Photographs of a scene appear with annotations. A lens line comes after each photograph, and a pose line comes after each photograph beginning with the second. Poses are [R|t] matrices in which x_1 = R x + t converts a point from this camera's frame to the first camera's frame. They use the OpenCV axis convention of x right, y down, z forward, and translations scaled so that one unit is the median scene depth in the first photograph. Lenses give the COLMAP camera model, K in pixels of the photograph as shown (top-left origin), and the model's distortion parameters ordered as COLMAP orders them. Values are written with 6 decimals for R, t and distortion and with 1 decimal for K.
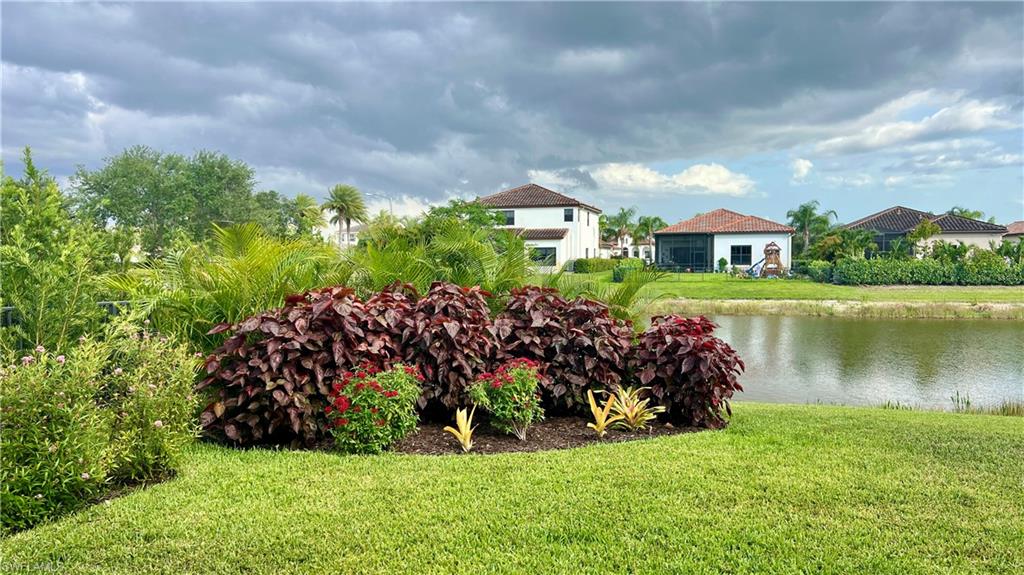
lens RADIAL K [[764.7, 0, 488.7], [0, 764.7, 278.2], [0, 0, 1]] dist [0.068888, -0.073593]
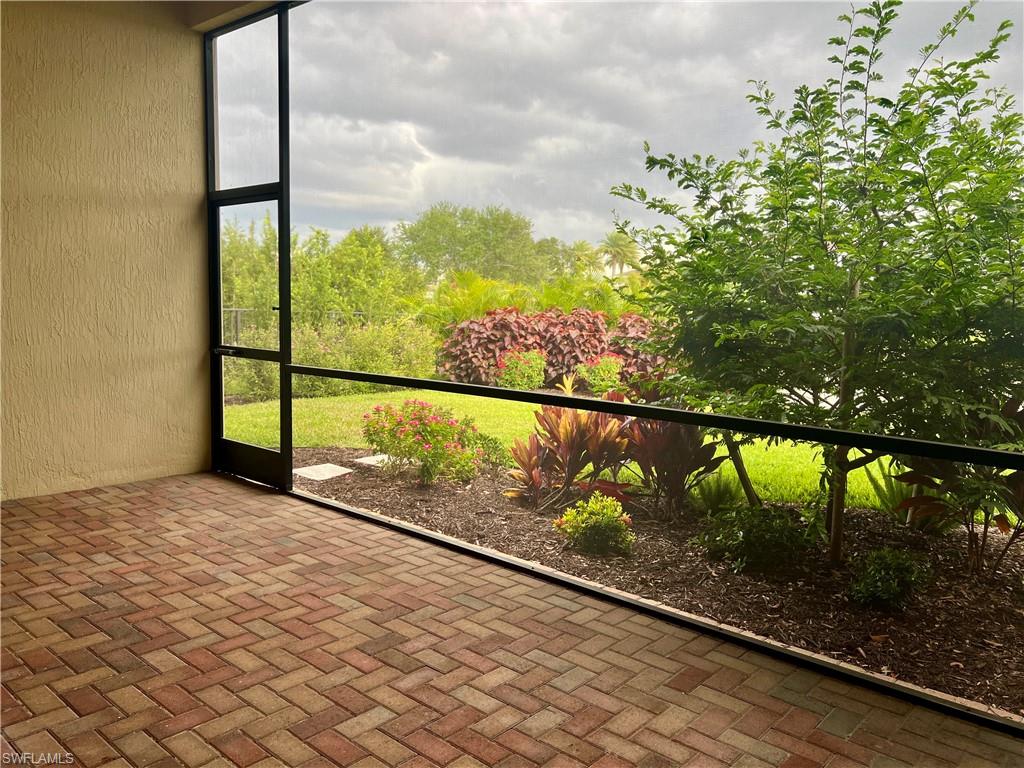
lens RADIAL K [[775.5, 0, 490.3], [0, 775.5, 384.6], [0, 0, 1]] dist [0.054105, -0.036692]
pose [[0.930905, 0.073094, -0.357874, 0.416828], [-0.044762, 0.995217, 0.086831, 0.036168], [0.362509, -0.064812, 0.929724, -0.721291]]
